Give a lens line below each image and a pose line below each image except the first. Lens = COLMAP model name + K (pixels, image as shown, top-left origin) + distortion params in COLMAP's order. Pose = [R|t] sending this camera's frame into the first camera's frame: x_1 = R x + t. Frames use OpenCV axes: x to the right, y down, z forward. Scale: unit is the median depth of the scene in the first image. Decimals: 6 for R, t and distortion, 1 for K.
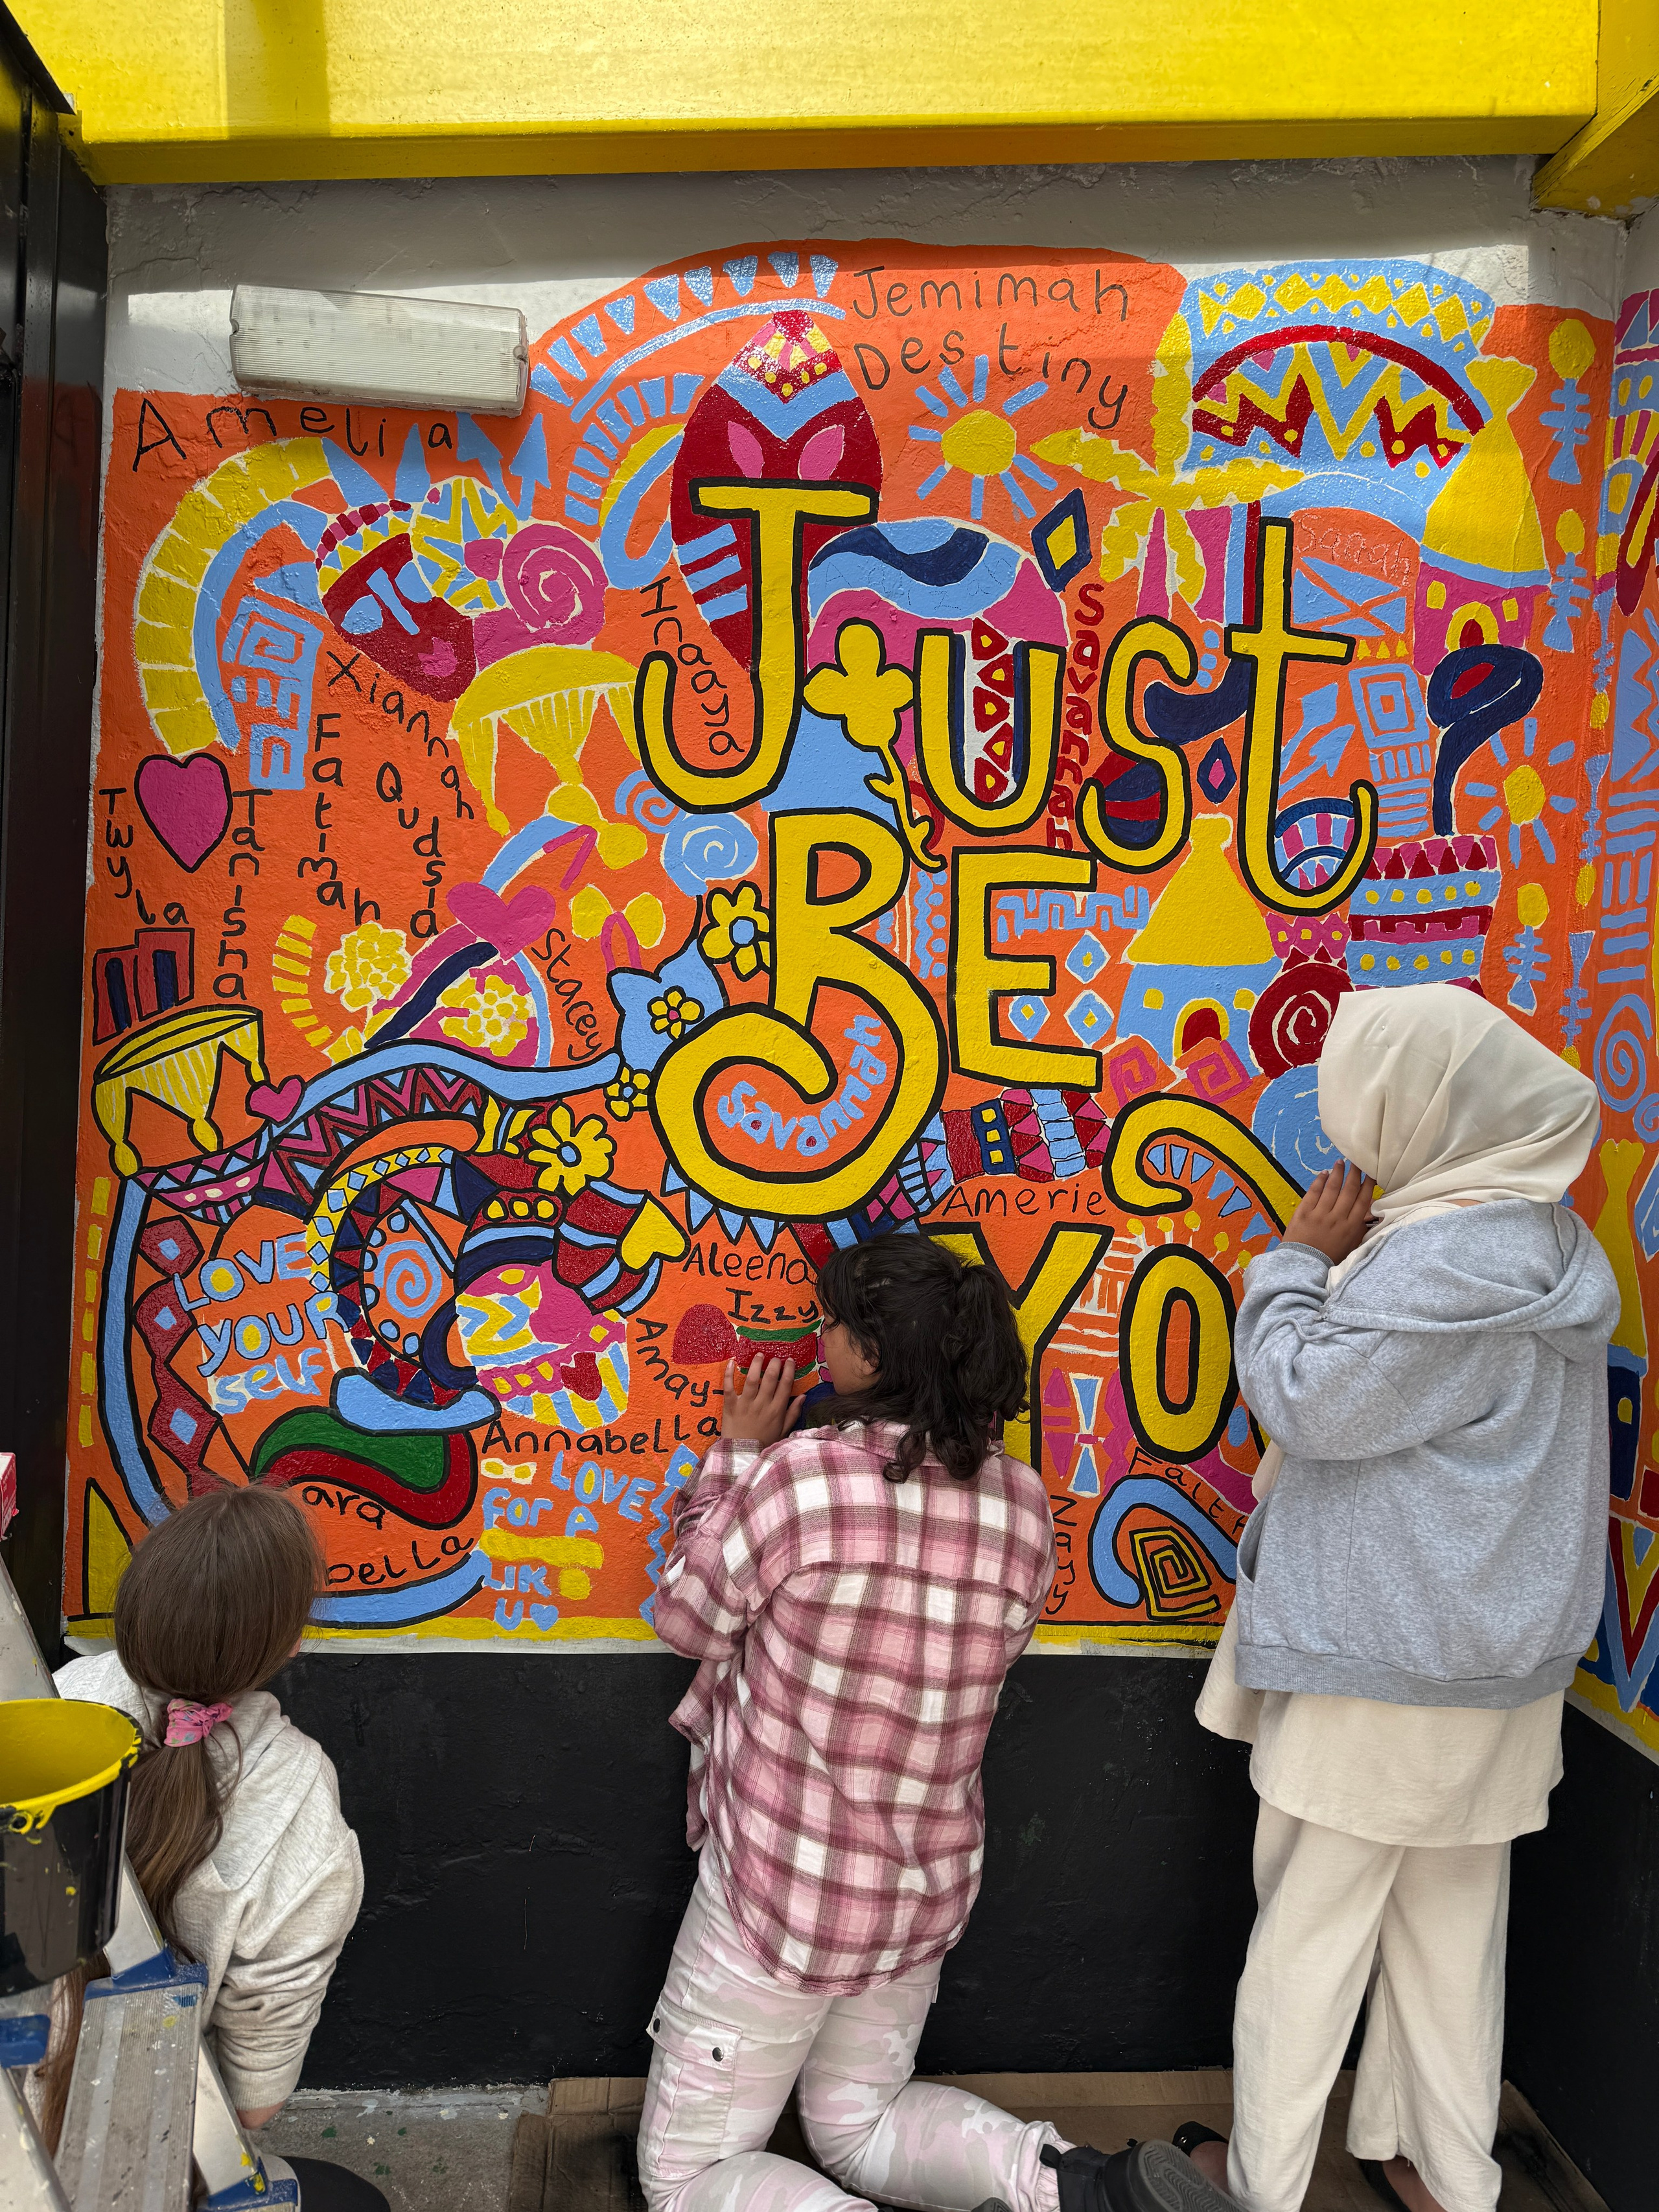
lens RADIAL K [[1572.1, 0, 860.9], [0, 1572.1, 1085.6], [0, 0, 1]] dist [0.055705, -0.087074]
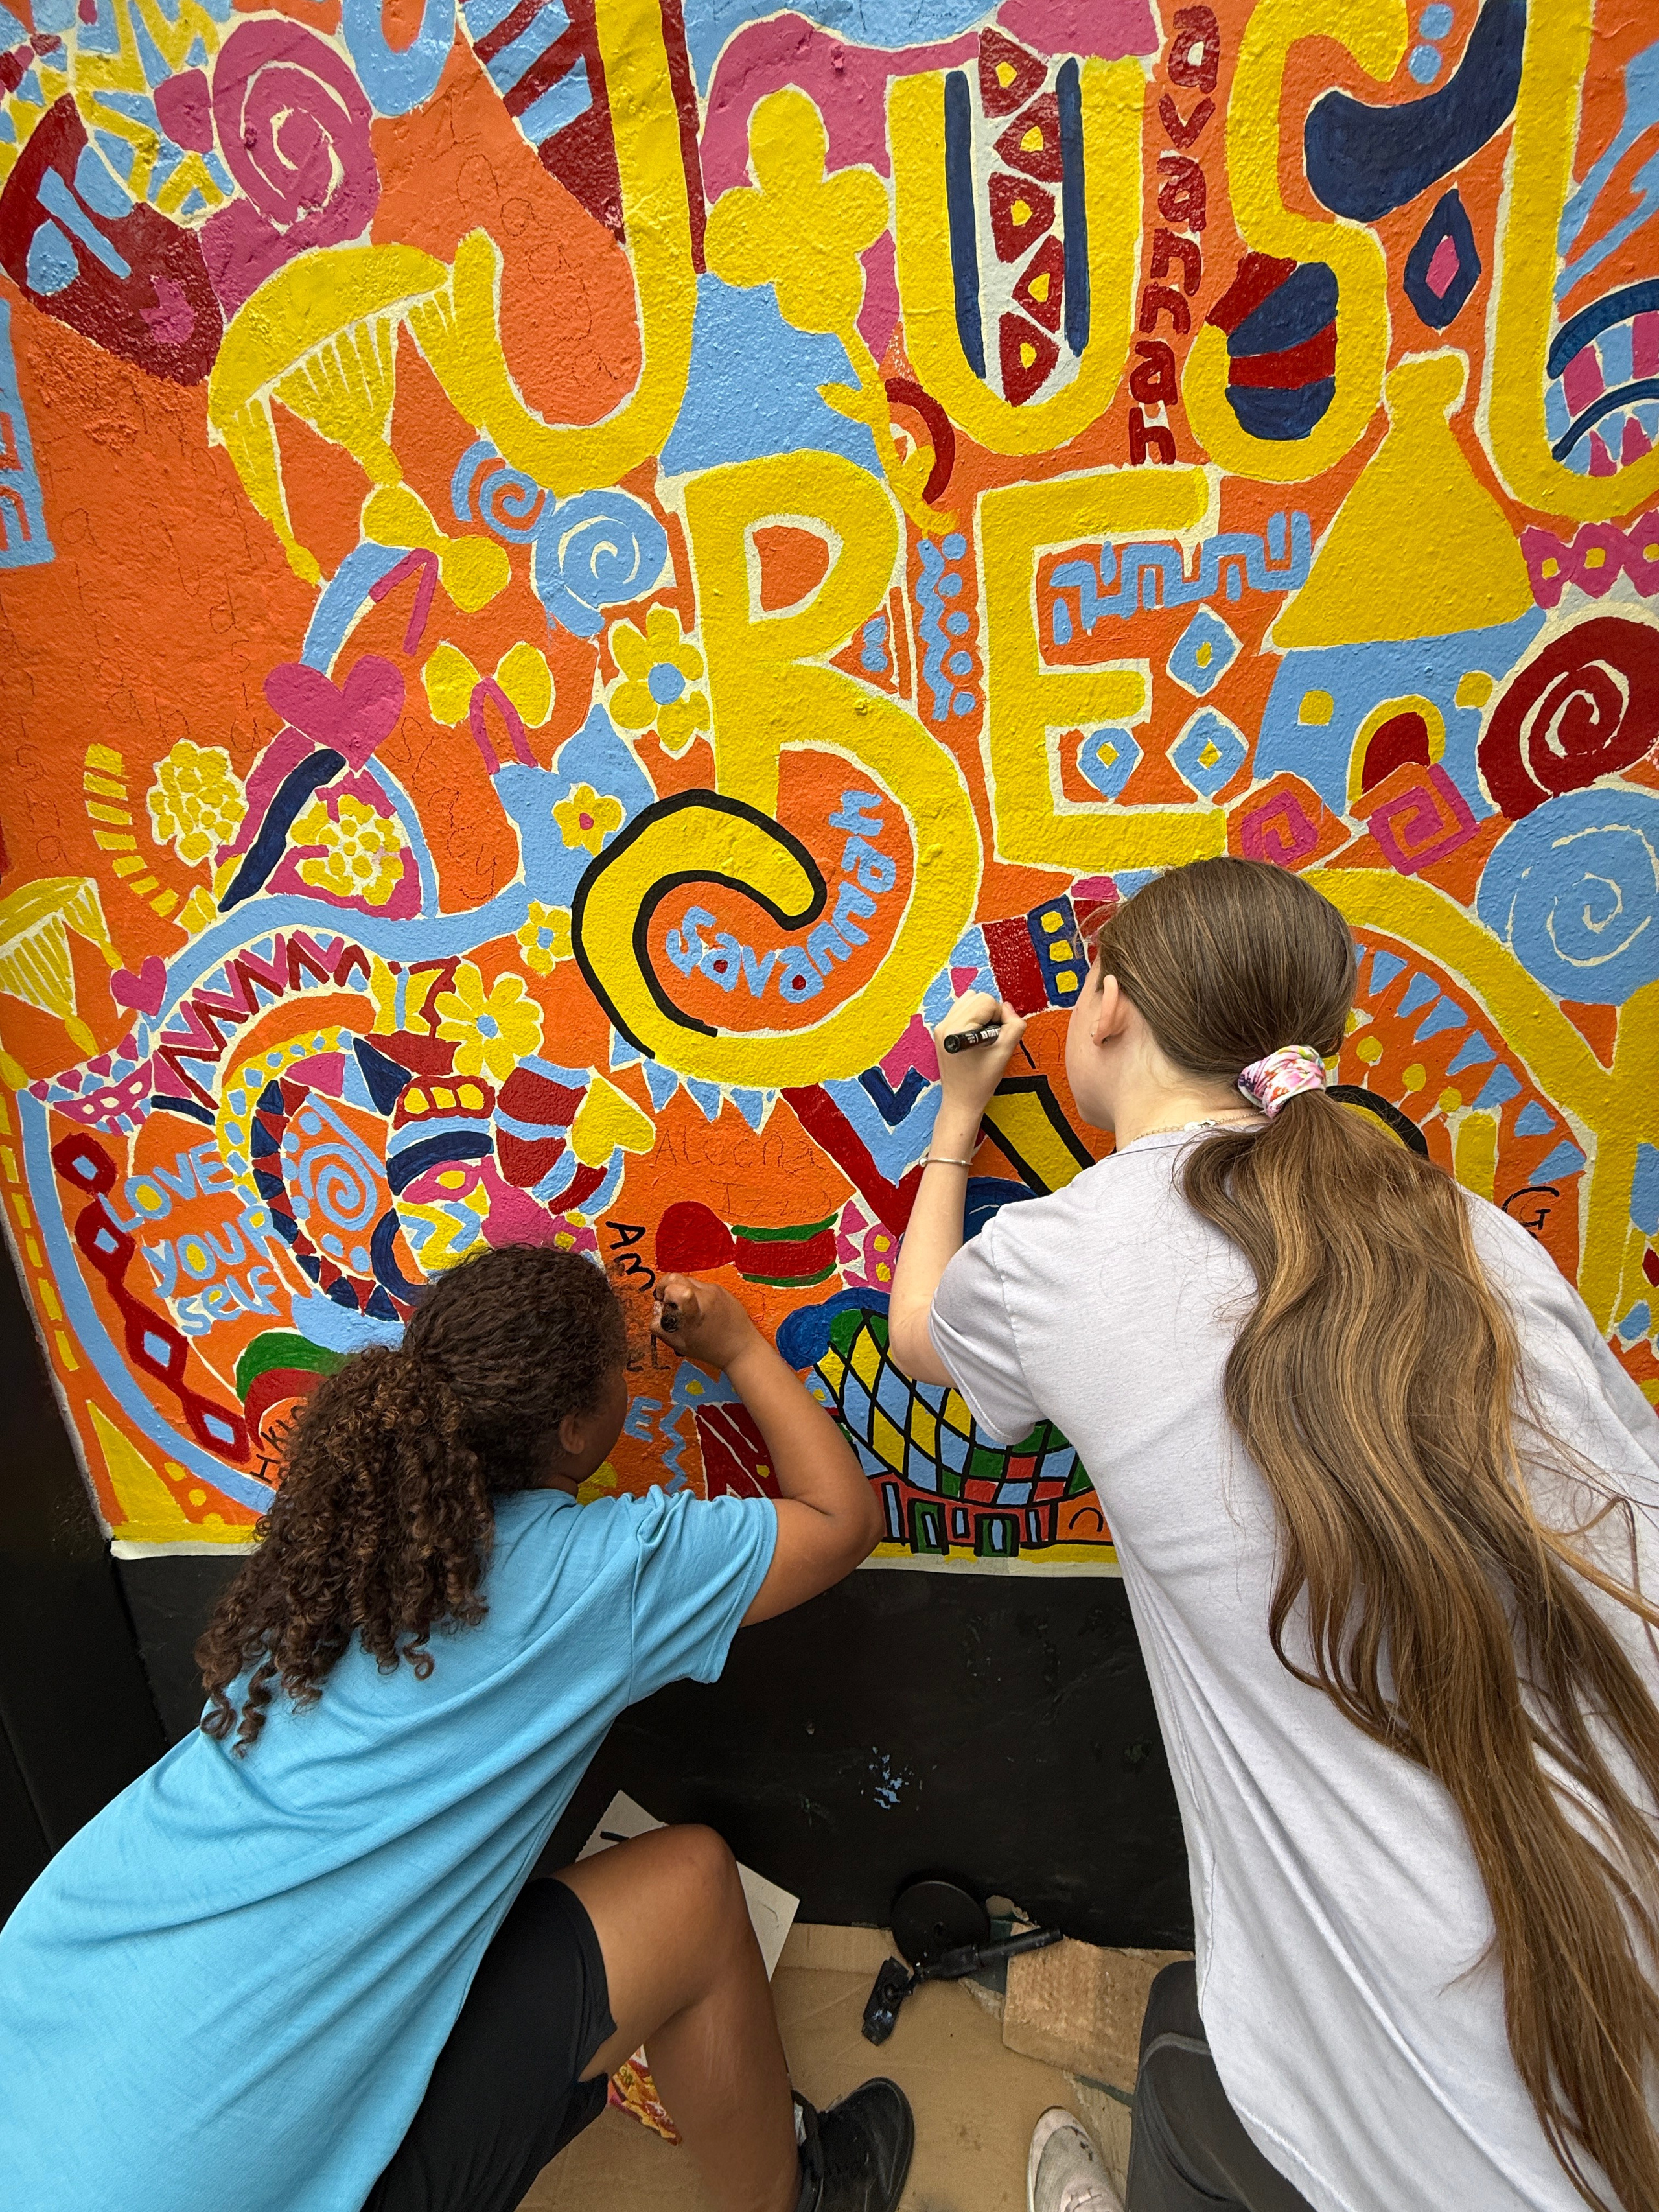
lens RADIAL K [[883.4, 0, 817.5], [0, 883.4, 1113.4], [0, 0, 1]] dist [-0.002302, 0.000085]
pose [[0.968686, -0.045585, -0.244068, 0.075040], [0.095031, 0.976221, 0.194839, 0.016246], [0.229383, -0.211932, 0.949983, 0.612847]]
